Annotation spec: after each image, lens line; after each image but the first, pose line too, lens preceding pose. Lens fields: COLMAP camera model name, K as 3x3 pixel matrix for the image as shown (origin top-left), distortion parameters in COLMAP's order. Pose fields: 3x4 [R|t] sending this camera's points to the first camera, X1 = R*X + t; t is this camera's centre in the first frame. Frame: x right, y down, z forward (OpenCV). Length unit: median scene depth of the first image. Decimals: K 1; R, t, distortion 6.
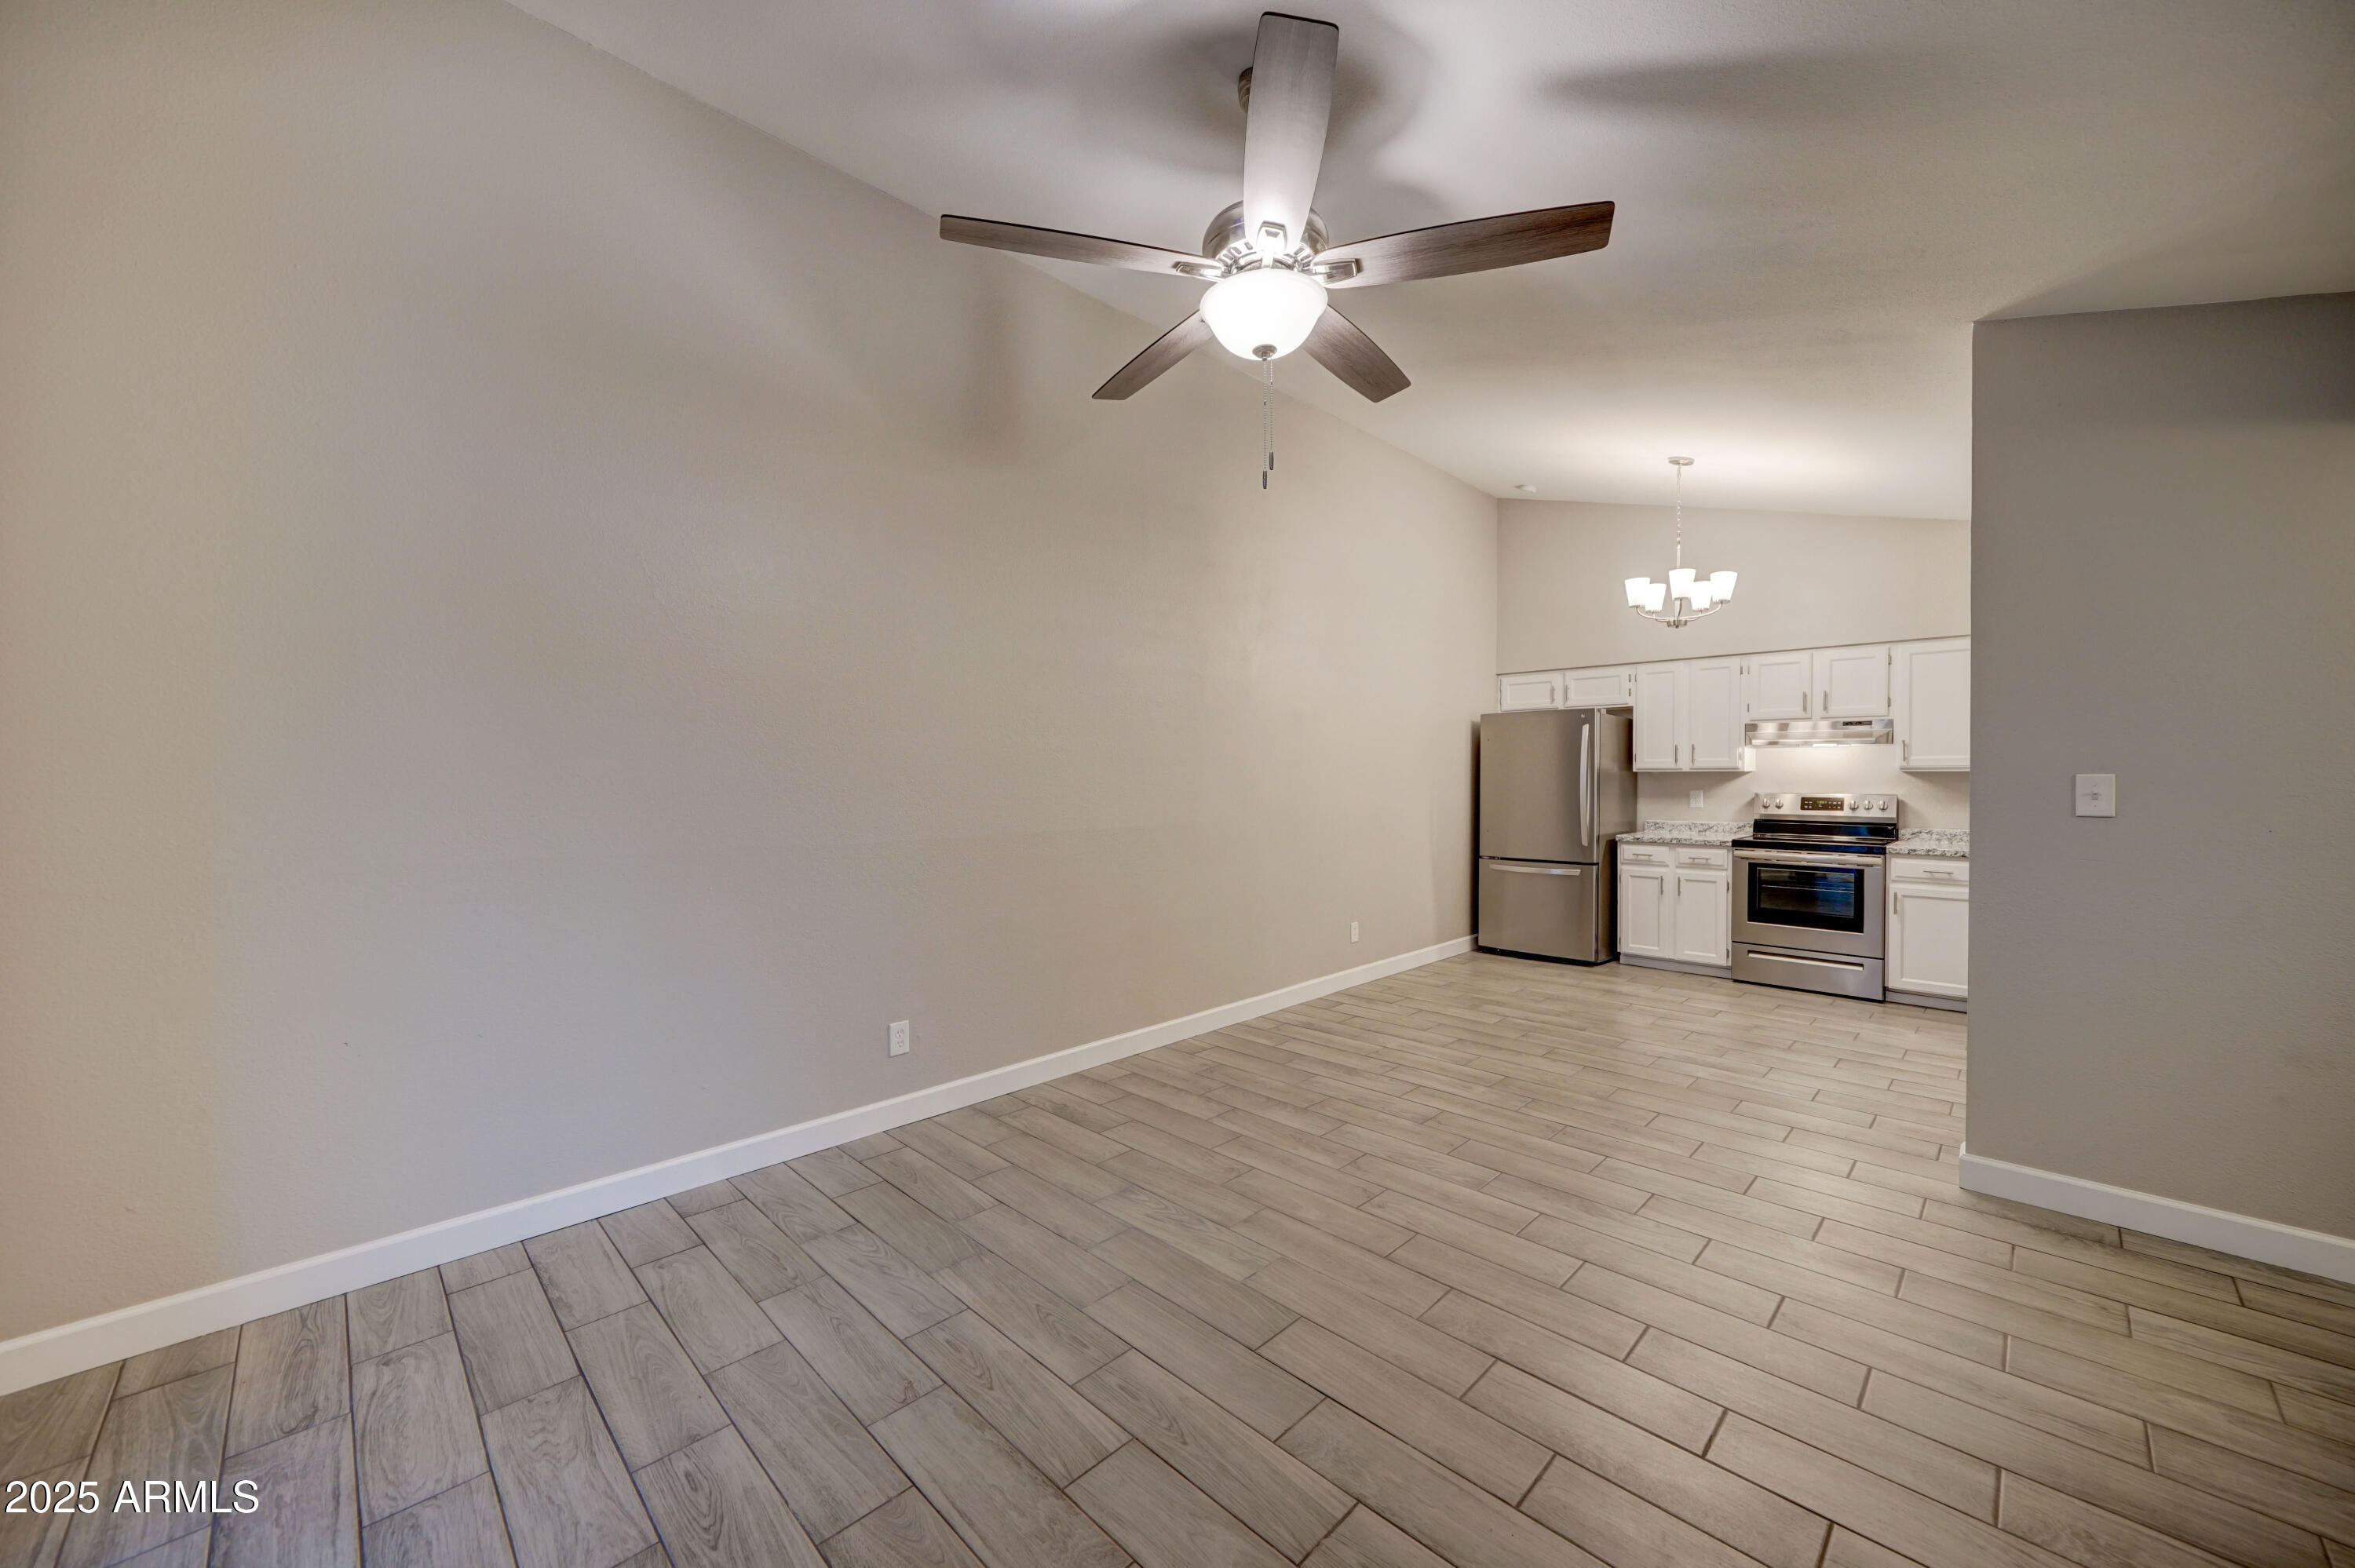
lens RADIAL K [[881.3, 0, 1155.7], [0, 881.3, 789.3], [0, 0, 1]] dist [-0.001720, 0.000088]
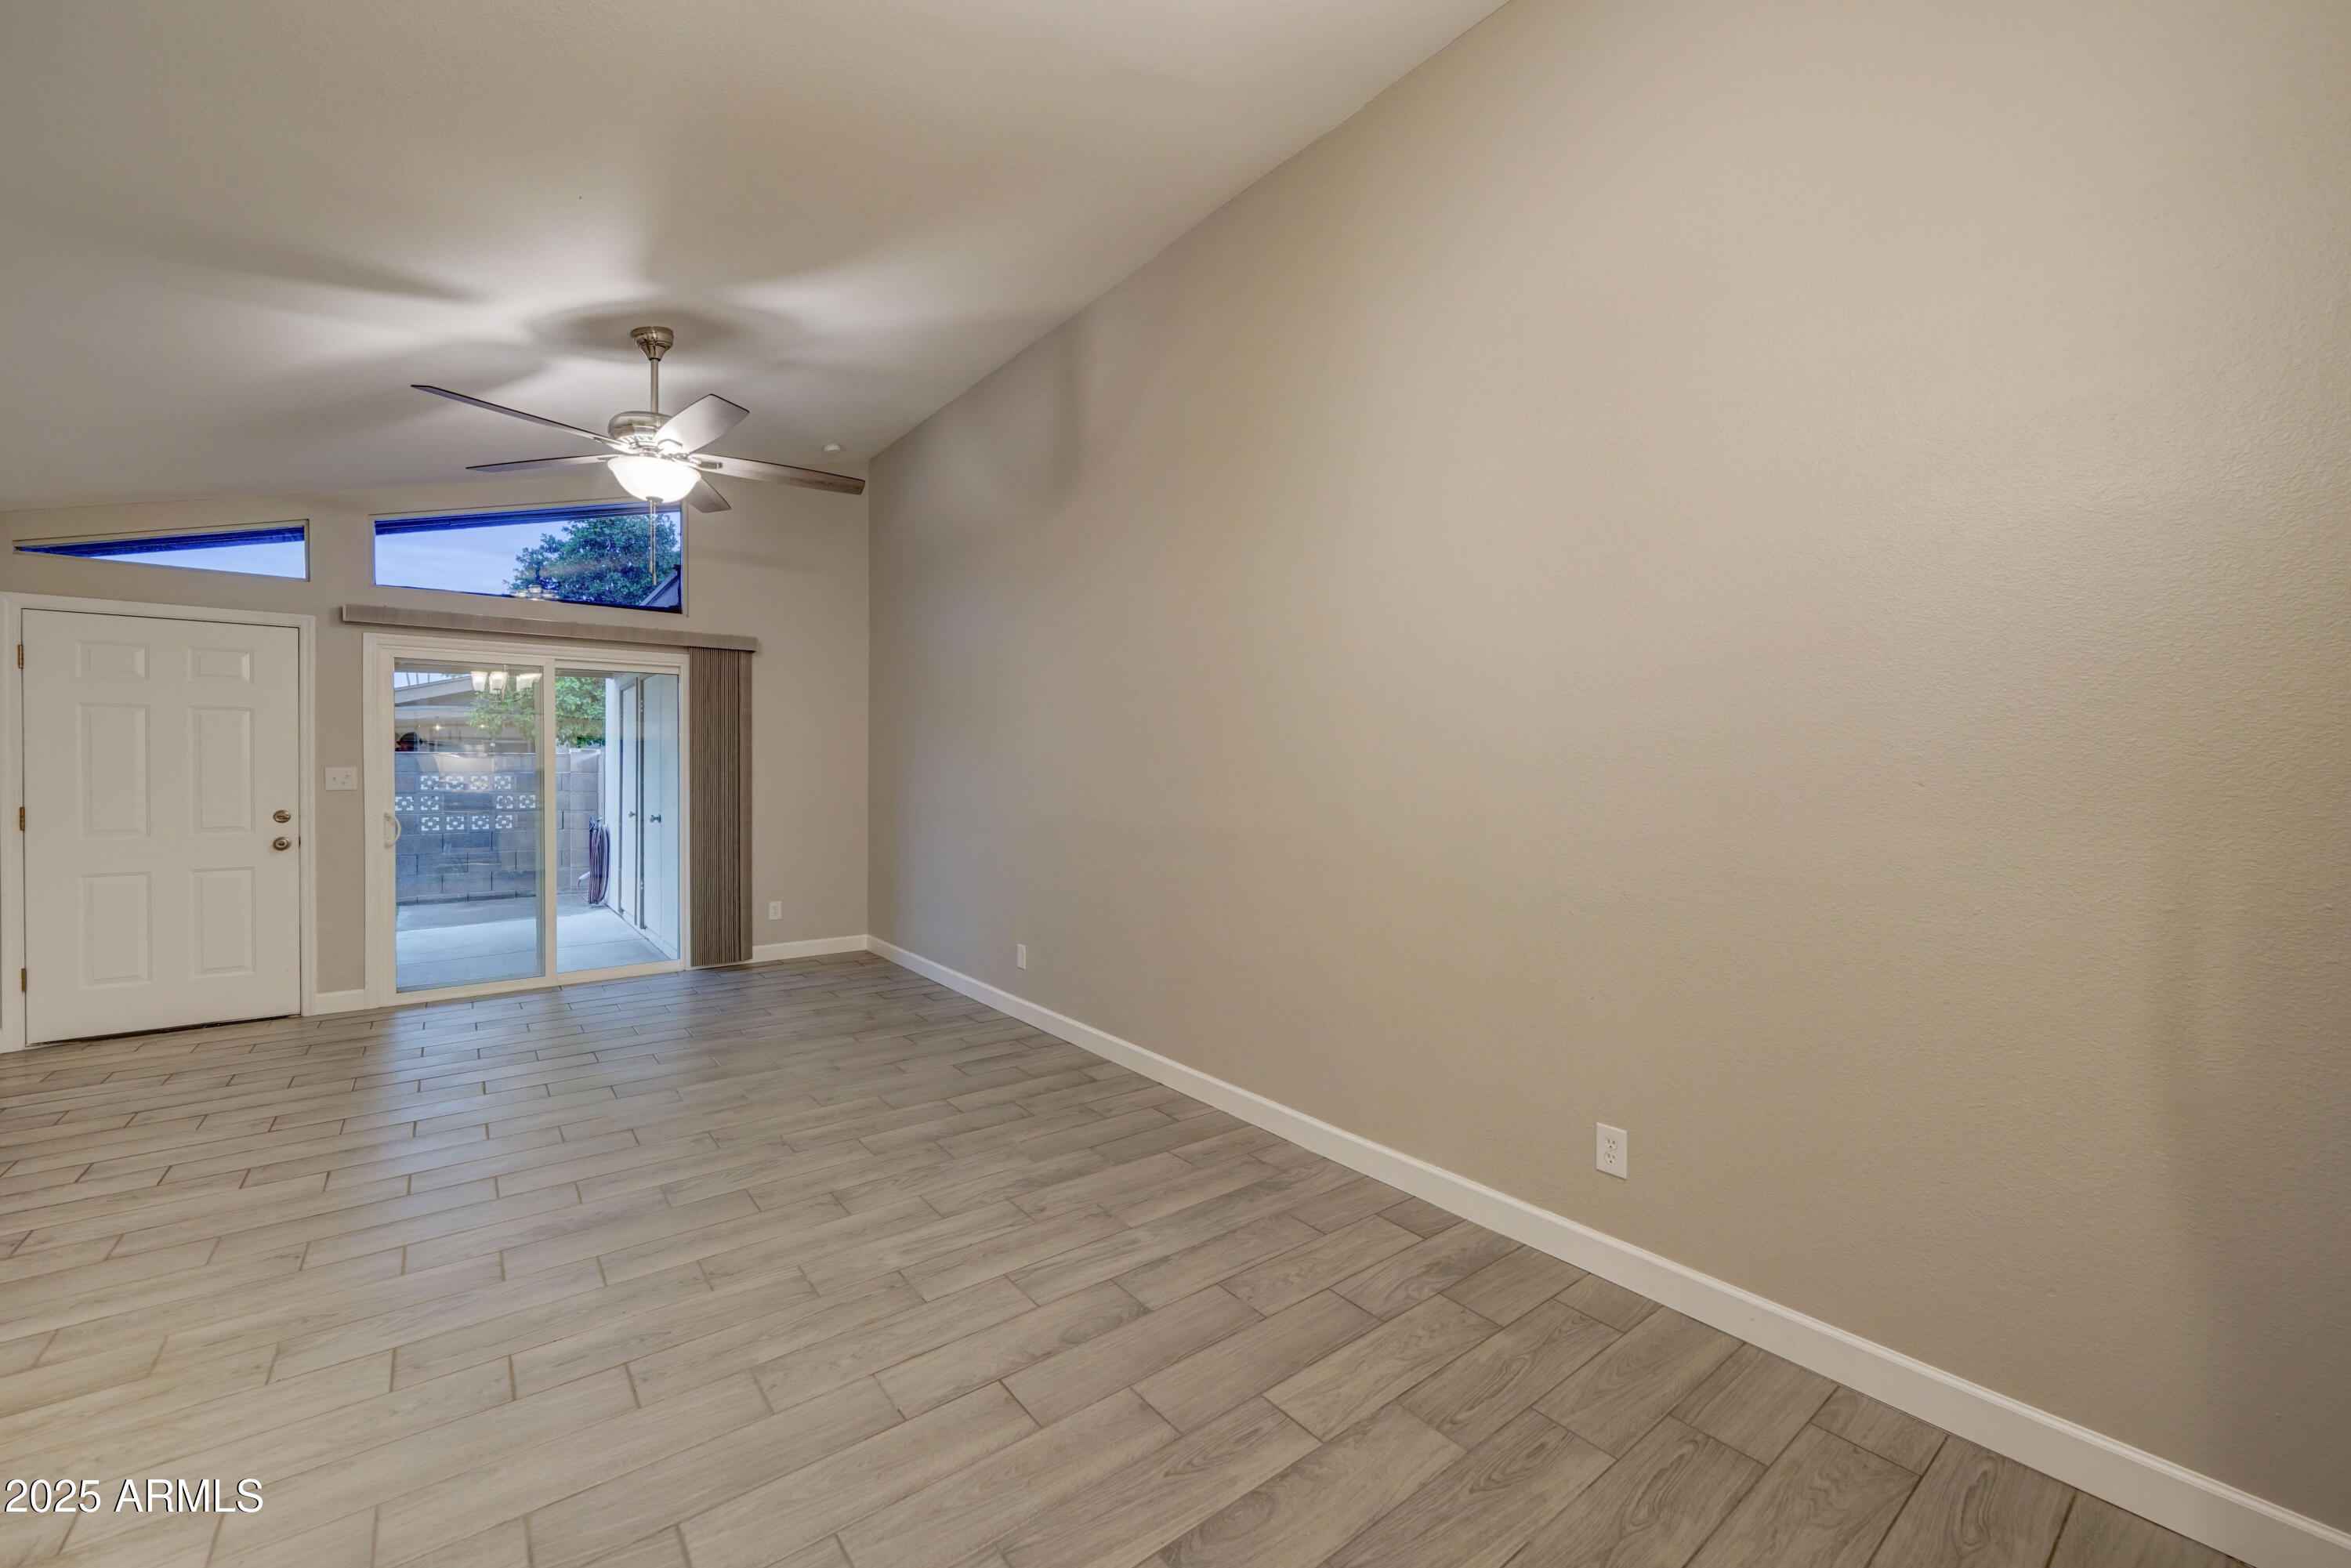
lens RADIAL K [[905.4, 0, 1172.2], [0, 905.4, 768.8], [0, 0, 1]] dist [0.017935, 0.000102]
pose [[-0.110697, 0.002523, -0.993851, 0.823650], [-0.010205, 0.999941, 0.003676, -0.013976], [0.993802, 0.010549, -0.110665, 1.047300]]
